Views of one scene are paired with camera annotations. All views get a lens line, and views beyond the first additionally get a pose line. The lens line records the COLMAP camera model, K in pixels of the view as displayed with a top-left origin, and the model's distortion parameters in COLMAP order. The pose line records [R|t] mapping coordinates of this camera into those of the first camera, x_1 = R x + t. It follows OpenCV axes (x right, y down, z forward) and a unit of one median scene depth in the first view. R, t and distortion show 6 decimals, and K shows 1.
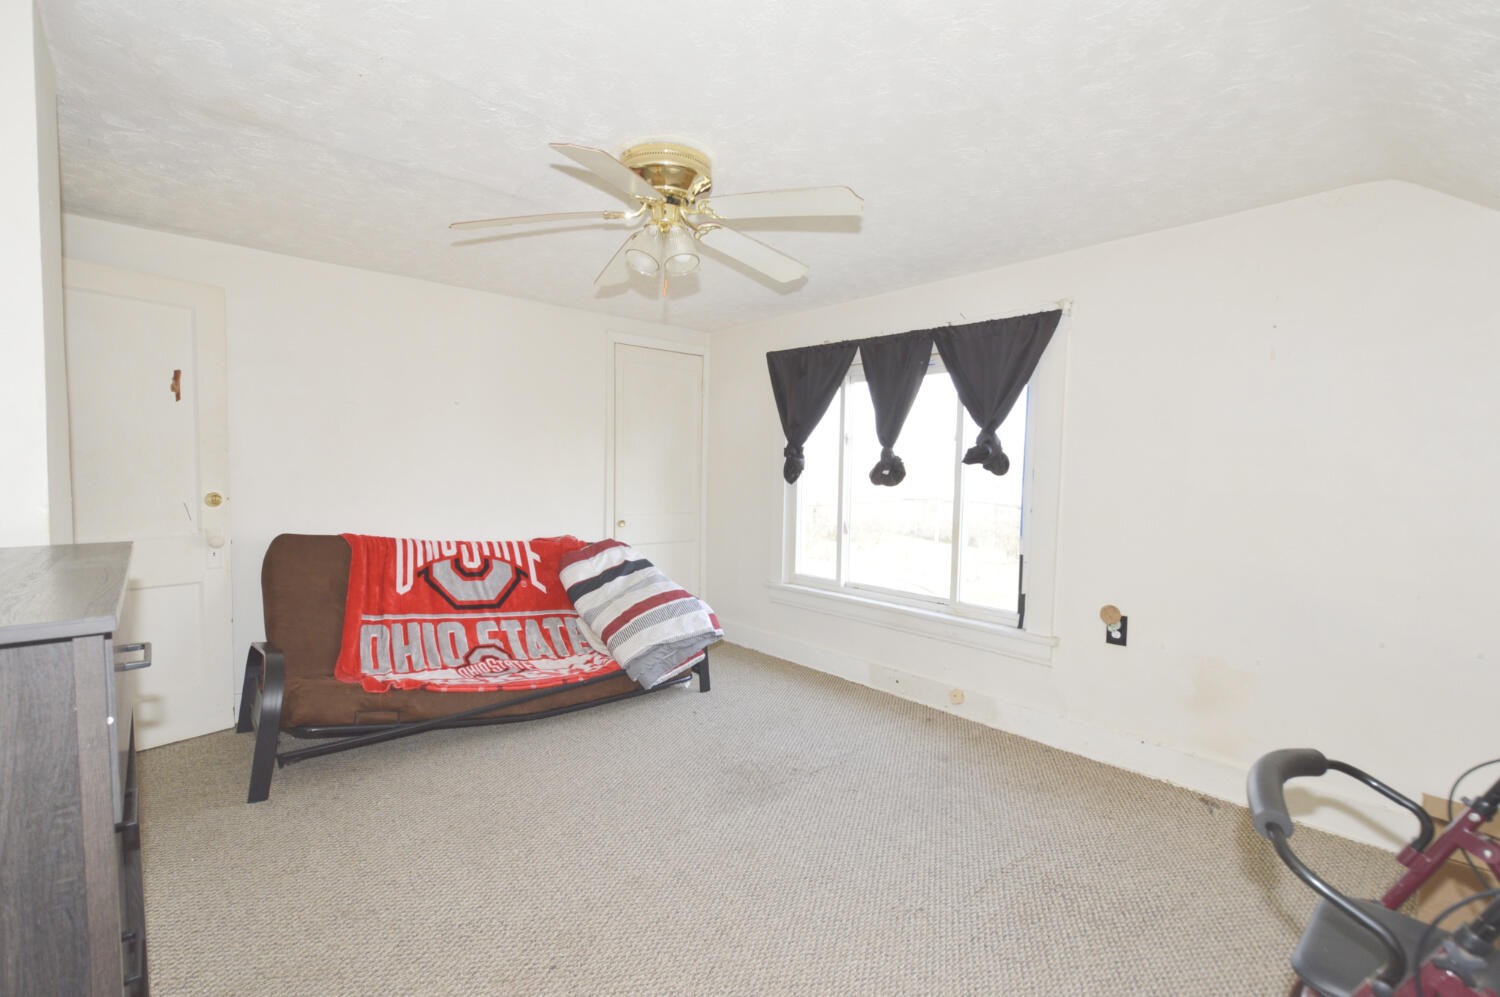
lens RADIAL K [[662.1, 0, 714.8], [0, 662.1, 506.7], [0, 0, 1]] dist [0.000580, -0.008211]
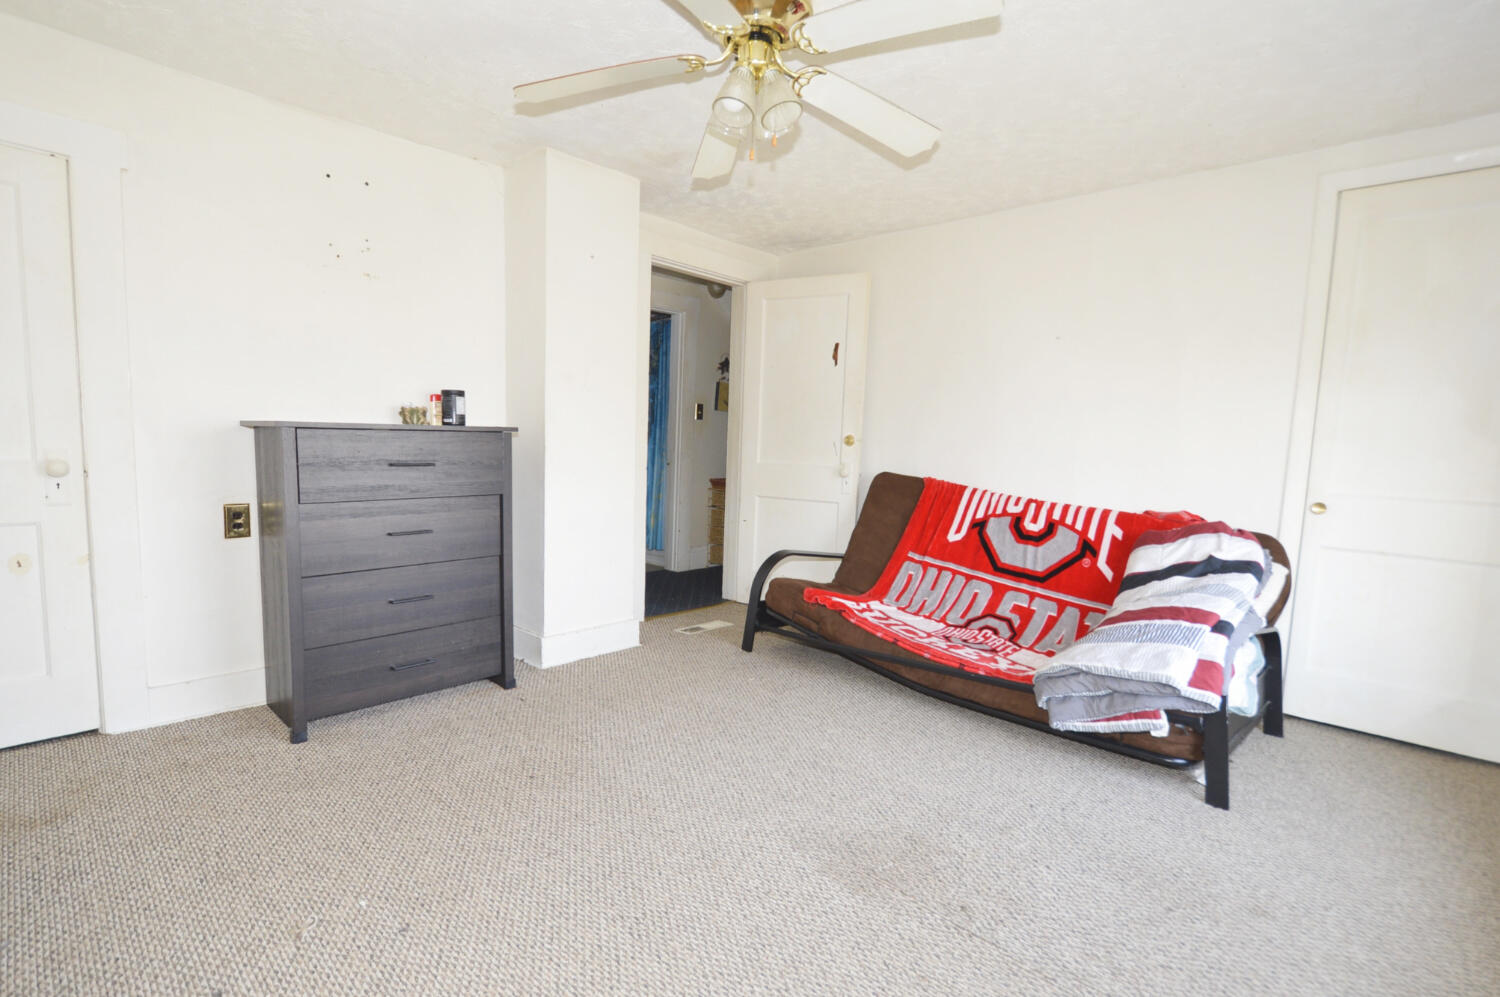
lens RADIAL K [[670.8, 0, 748.2], [0, 670.8, 509.6], [0, 0, 1]] dist [0.010876, -0.008753]
pose [[0.138922, 0.091921, -0.986028, 0.458237], [-0.089961, 0.992737, 0.079872, 0.031420], [0.986209, 0.077609, 0.146183, 0.543668]]
